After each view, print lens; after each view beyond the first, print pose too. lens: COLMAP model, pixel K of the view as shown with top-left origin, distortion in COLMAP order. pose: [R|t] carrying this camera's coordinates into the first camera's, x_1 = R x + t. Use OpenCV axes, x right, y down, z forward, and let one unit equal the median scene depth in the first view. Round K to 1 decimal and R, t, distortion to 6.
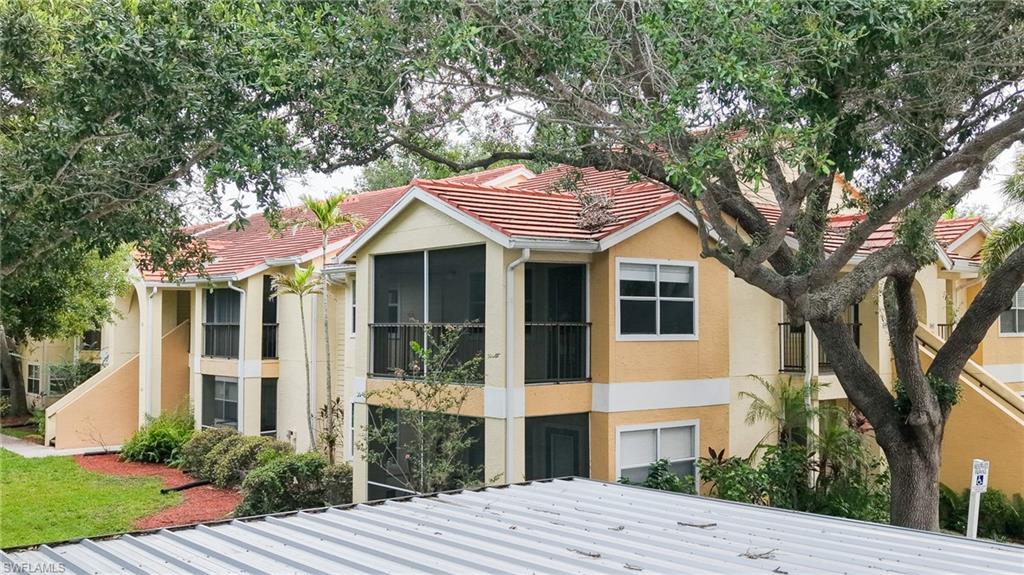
lens RADIAL K [[1028.8, 0, 512.8], [0, 1028.8, 284.8], [0, 0, 1]] dist [-0.020091, 0.000000]
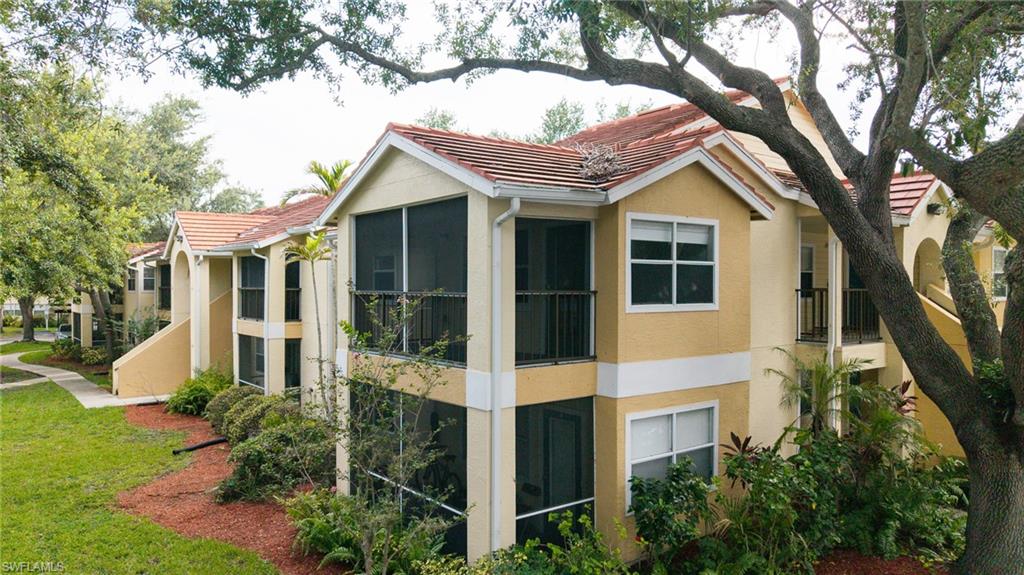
lens RADIAL K [[706.8, 0, 508.8], [0, 706.8, 290.8], [0, 0, 1]] dist [0.030447, -0.004498]
pose [[0.999421, -0.000379, -0.034030, 0.023606], [0.001963, 0.998915, 0.046533, 0.009465], [0.033975, -0.046573, 0.998337, 0.407558]]
